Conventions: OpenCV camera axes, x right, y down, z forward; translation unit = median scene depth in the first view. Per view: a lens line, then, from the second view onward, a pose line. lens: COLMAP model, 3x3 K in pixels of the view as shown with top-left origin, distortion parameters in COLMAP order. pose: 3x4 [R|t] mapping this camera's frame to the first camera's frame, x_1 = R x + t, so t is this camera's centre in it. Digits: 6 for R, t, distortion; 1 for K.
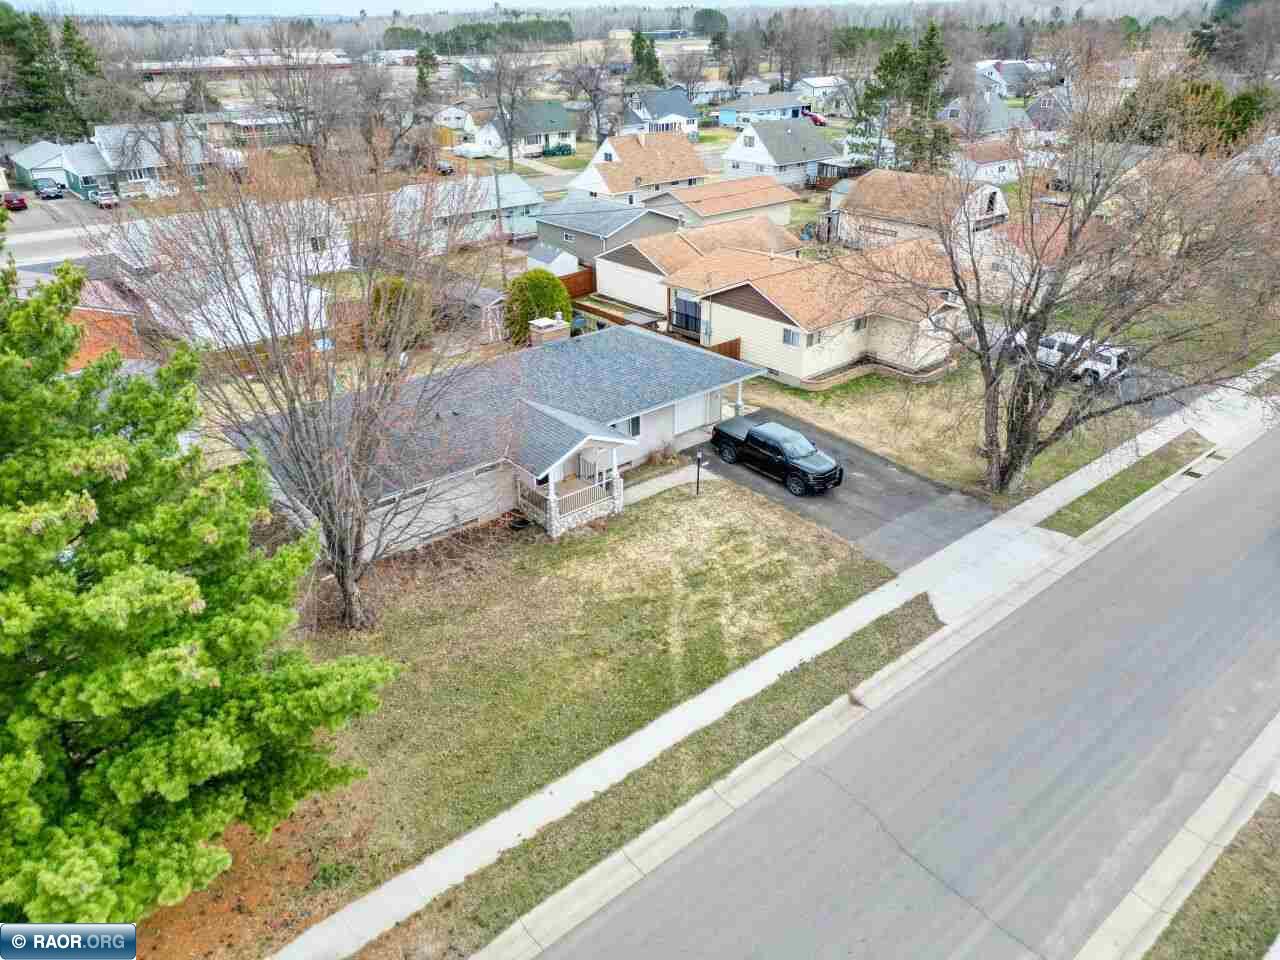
lens RADIAL K [[895.6, 0, 640.0], [0, 895.6, 480.0], [0, 0, 1]] dist [0.078261, -0.062832]
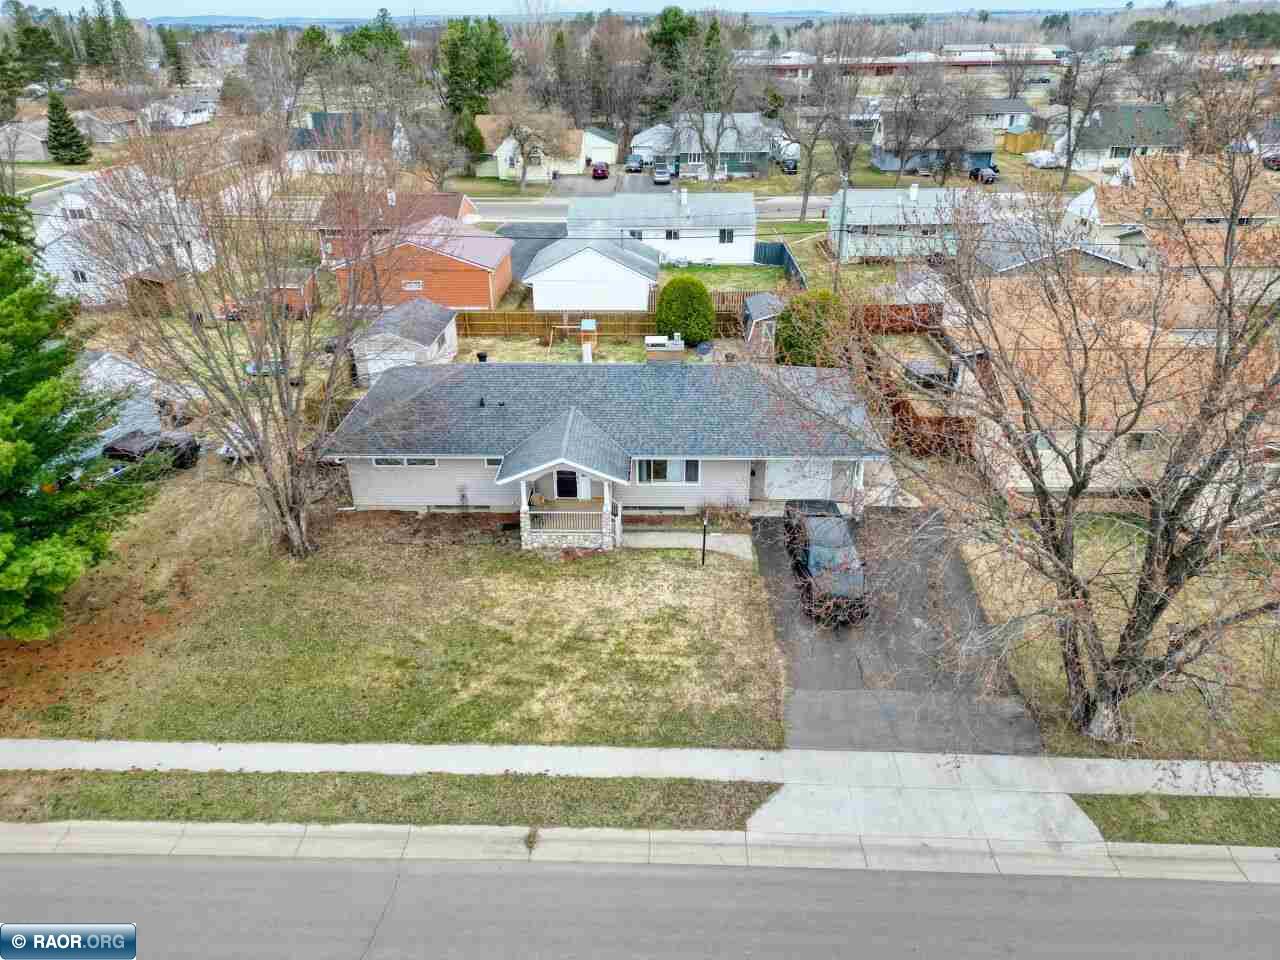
lens RADIAL K [[895.6, 0, 640.0], [0, 895.6, 480.0], [0, 0, 1]] dist [0.078261, -0.062832]
pose [[0.737688, 0.301697, -0.603983, 0.575098], [-0.297884, 0.948262, 0.109841, -0.154855], [0.605873, 0.098889, 0.789392, 0.292813]]
